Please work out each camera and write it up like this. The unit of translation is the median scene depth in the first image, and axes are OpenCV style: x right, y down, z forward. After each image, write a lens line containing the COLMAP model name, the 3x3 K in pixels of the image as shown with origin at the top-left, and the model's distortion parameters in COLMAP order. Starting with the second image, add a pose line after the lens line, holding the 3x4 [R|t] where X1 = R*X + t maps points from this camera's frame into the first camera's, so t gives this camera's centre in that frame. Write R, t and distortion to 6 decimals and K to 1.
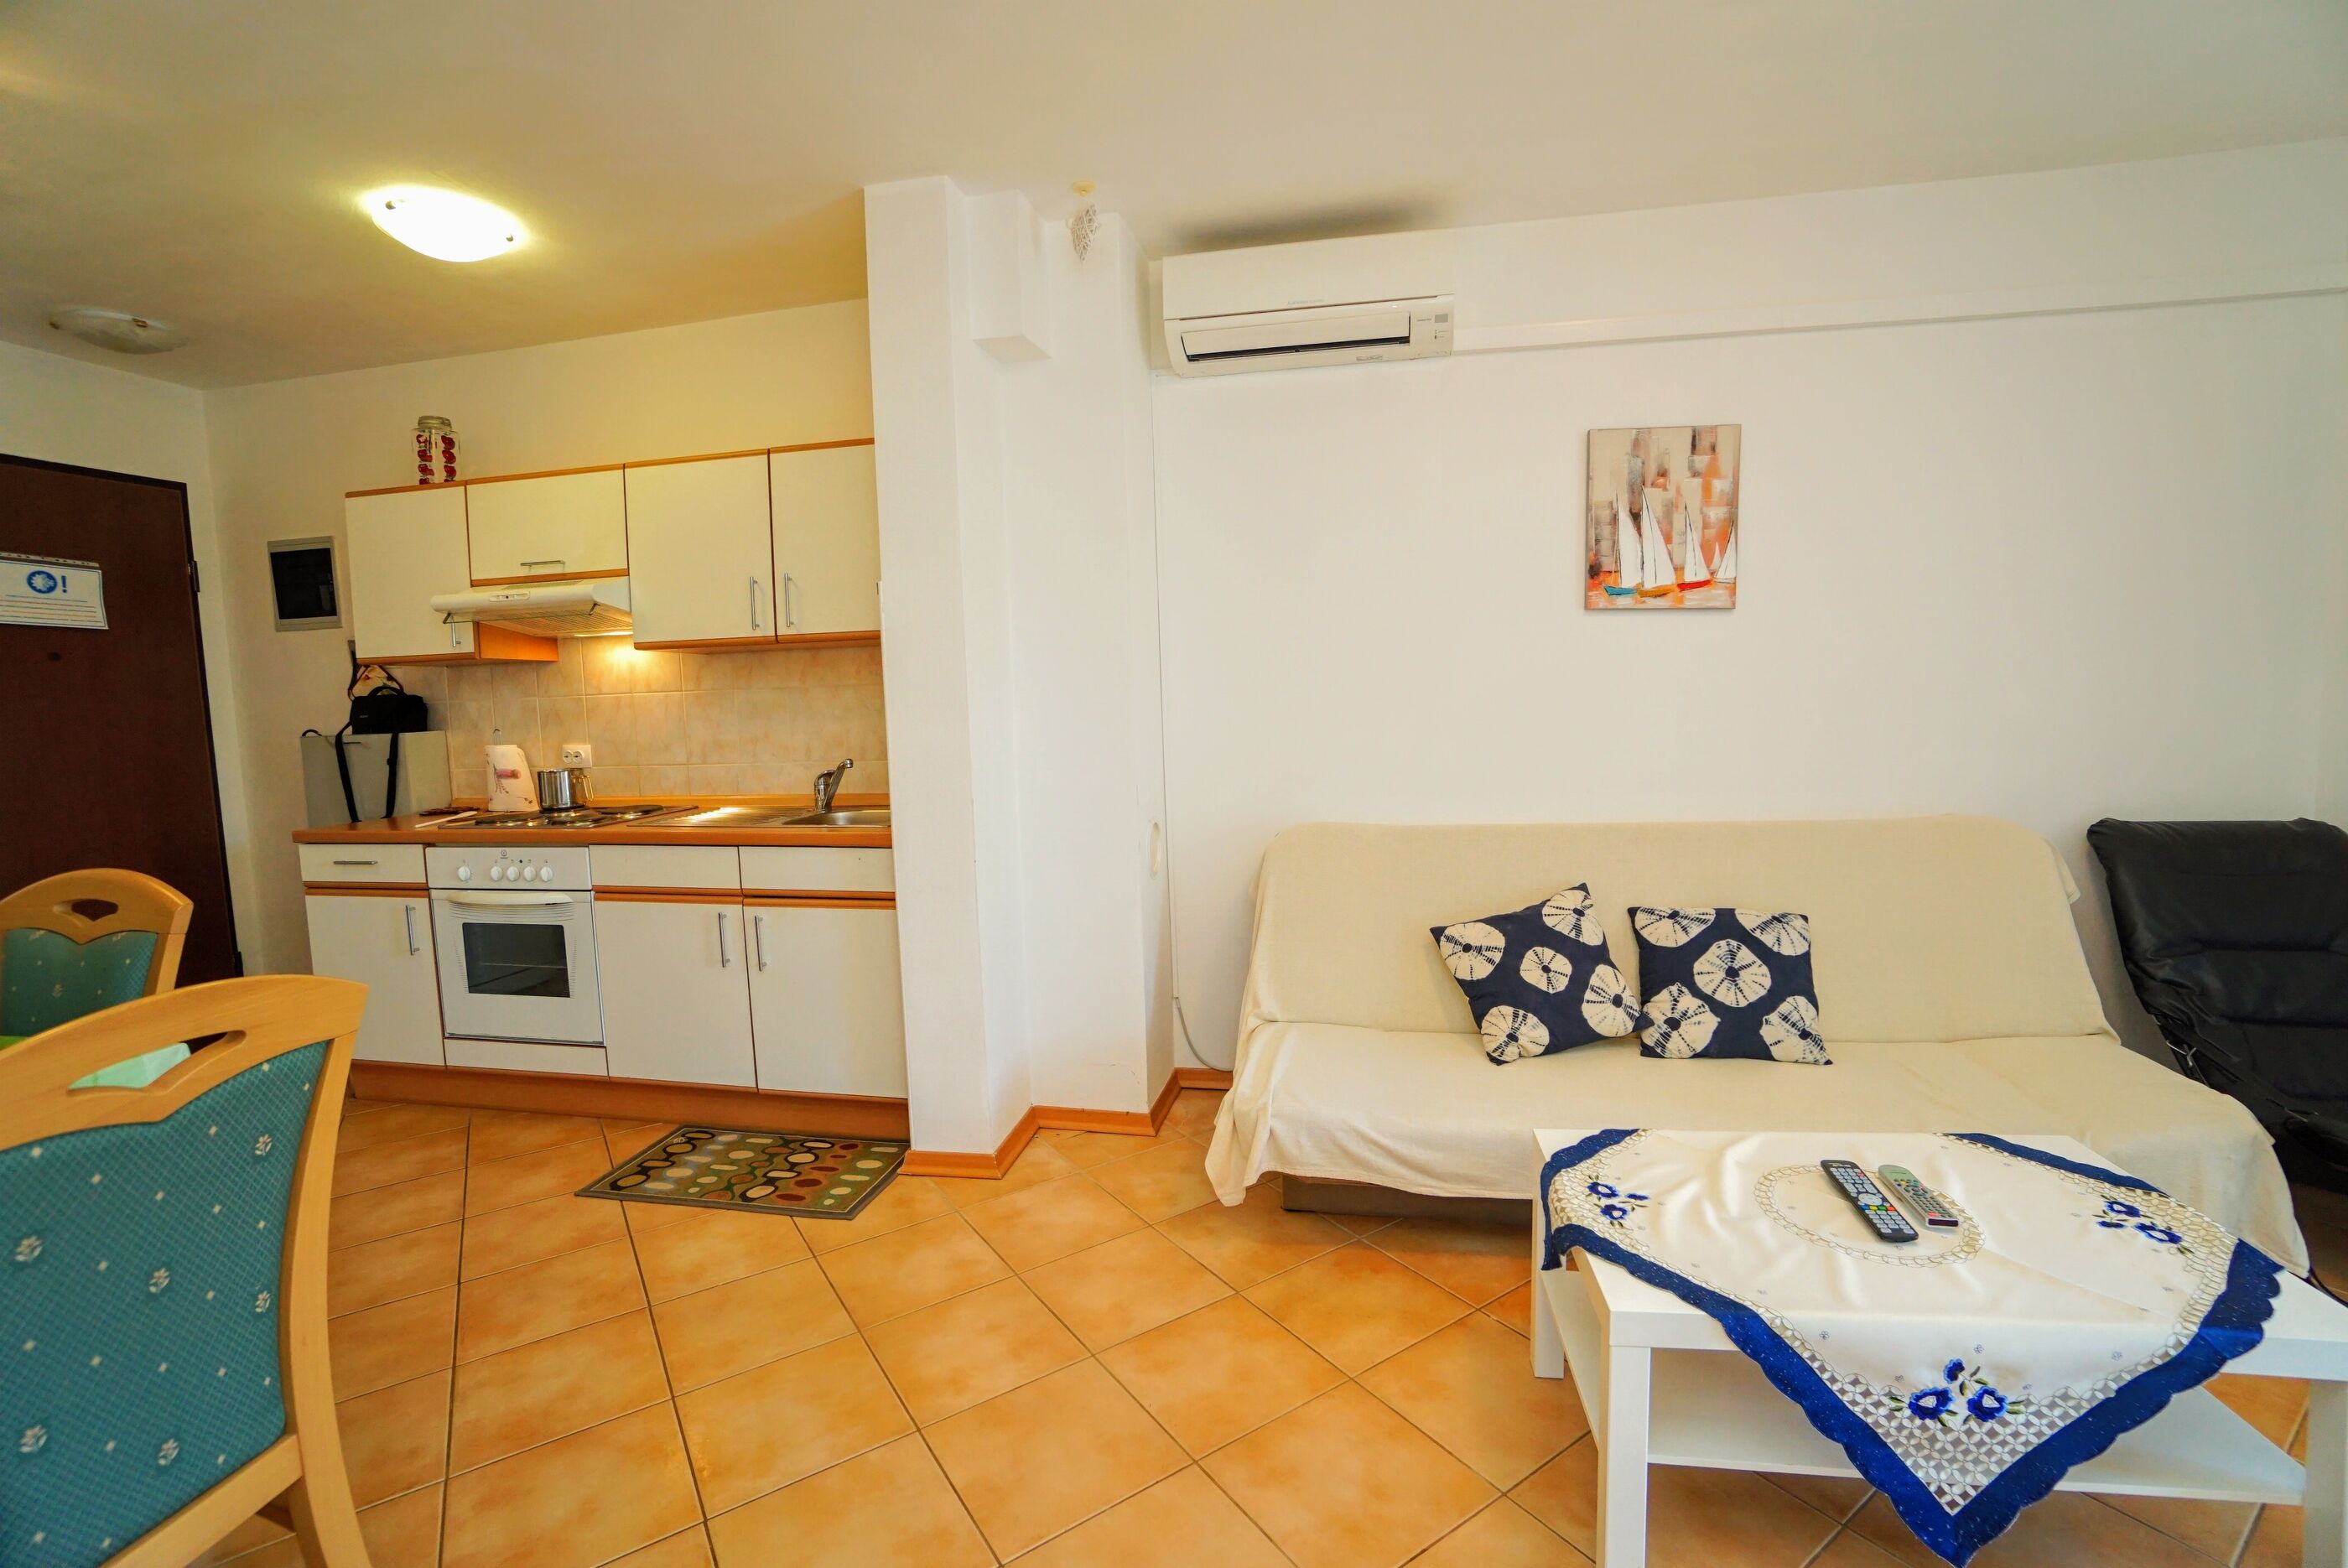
lens RADIAL K [[1035.1, 0, 1184.8], [0, 1035.1, 769.4], [0, 0, 1]] dist [-0.061754, 0.021906]
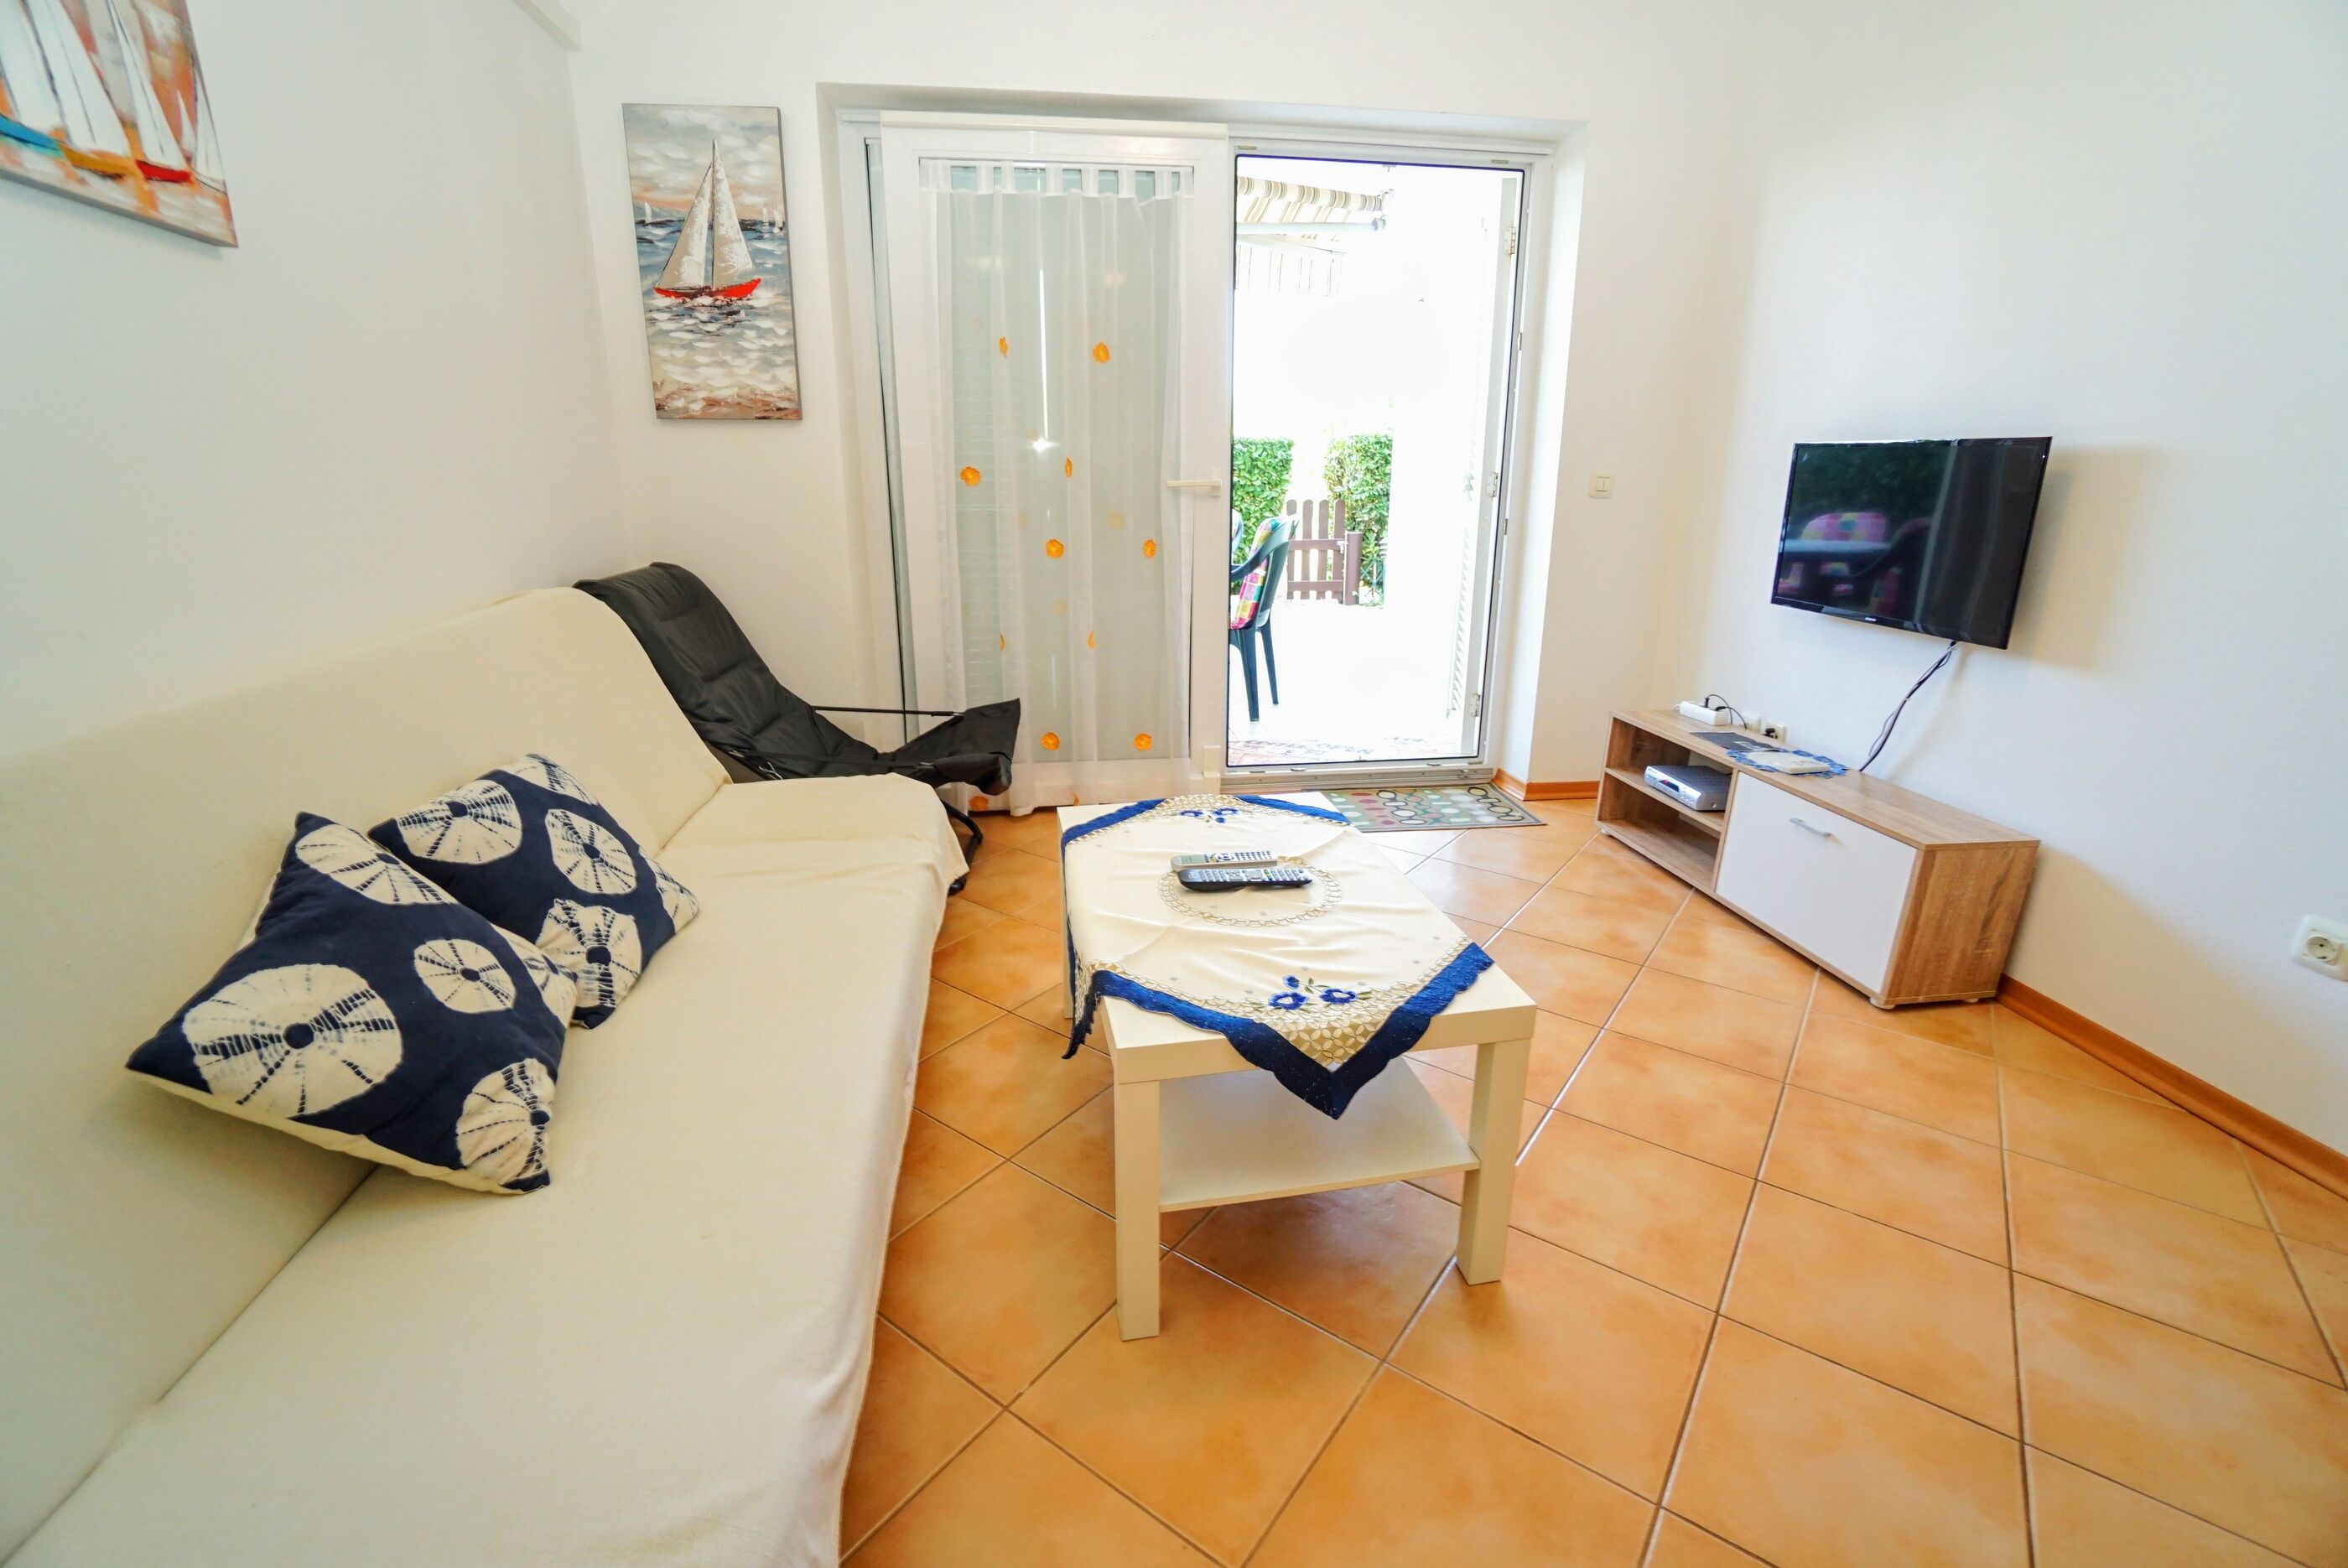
lens RADIAL K [[1035.1, 0, 1184.6], [0, 1035.1, 765.7], [0, 0, 1]] dist [-0.061754, 0.021906]
pose [[-0.337365, -0.238075, 0.910772, -0.155390], [0.083151, 0.956174, 0.280743, -0.004791], [-0.937694, 0.170445, -0.302784, 0.731895]]
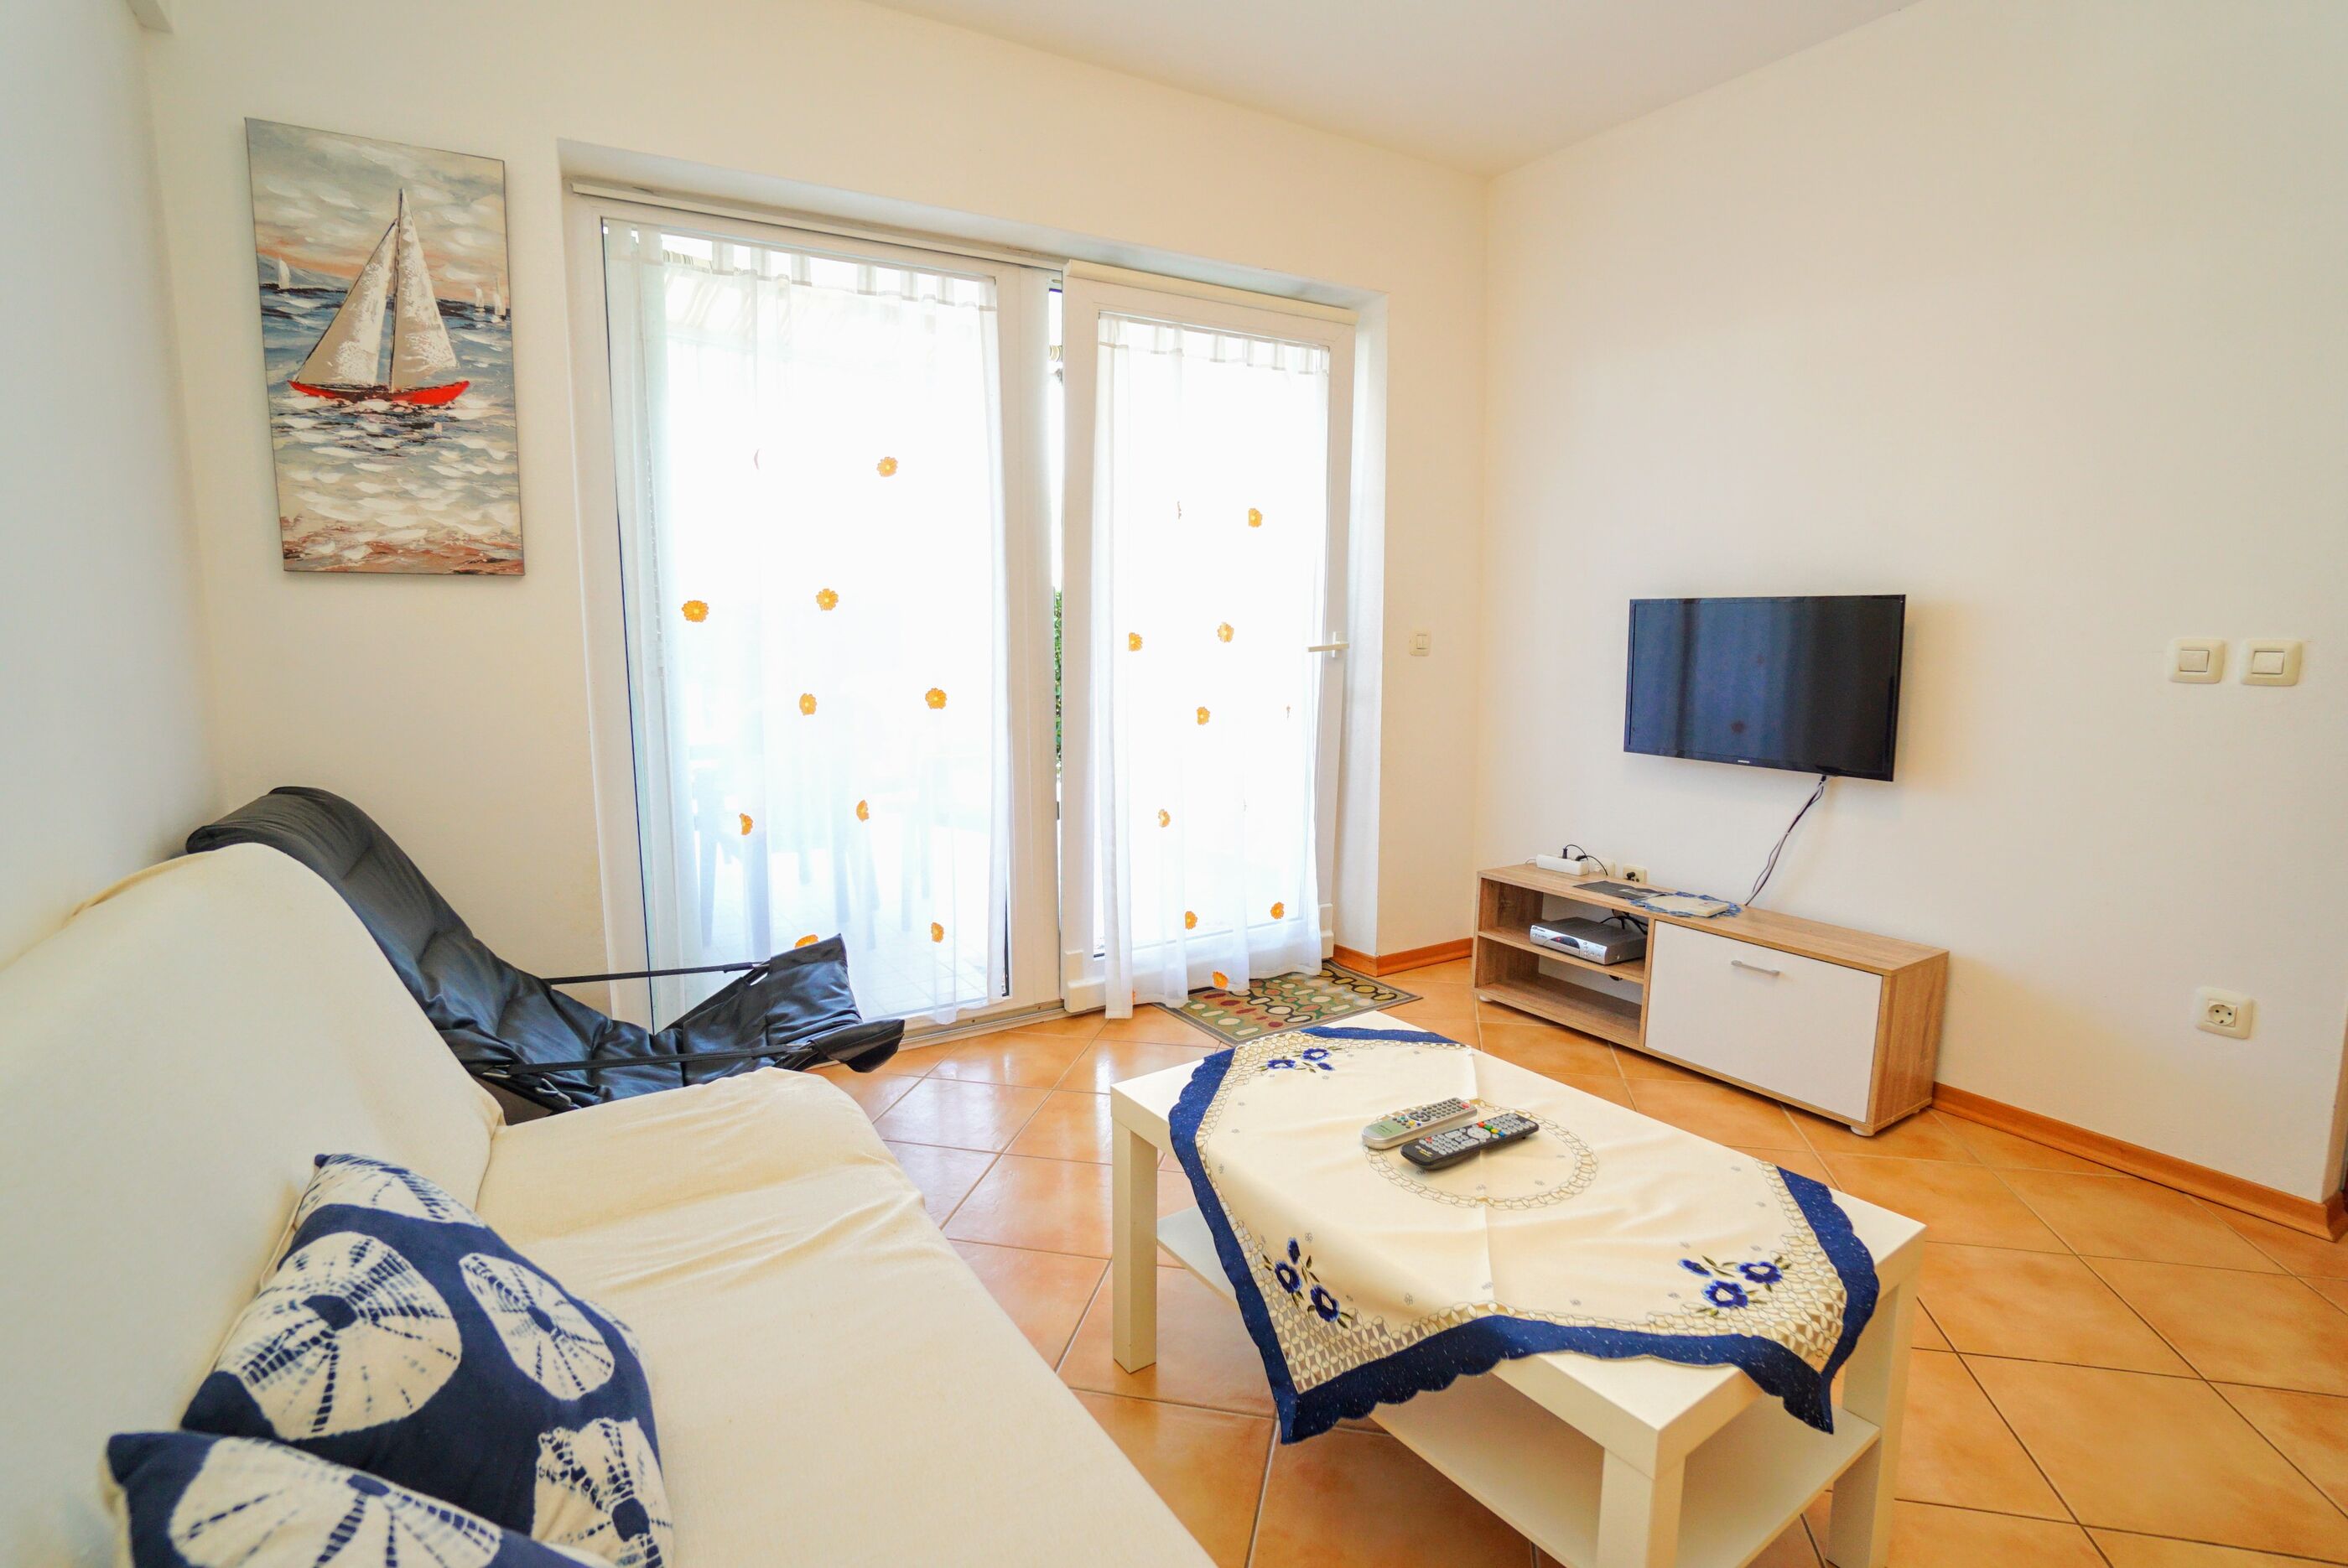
lens RADIAL K [[1120.5, 0, 1185.8], [0, 1120.5, 768.7], [0, 0, 1]] dist [-0.054692, 0.016318]
pose [[-0.691734, -0.062043, 0.719482, 0.093378], [0.084836, 0.982422, 0.166281, -0.036435], [-0.717152, 0.176061, -0.674311, 0.938270]]
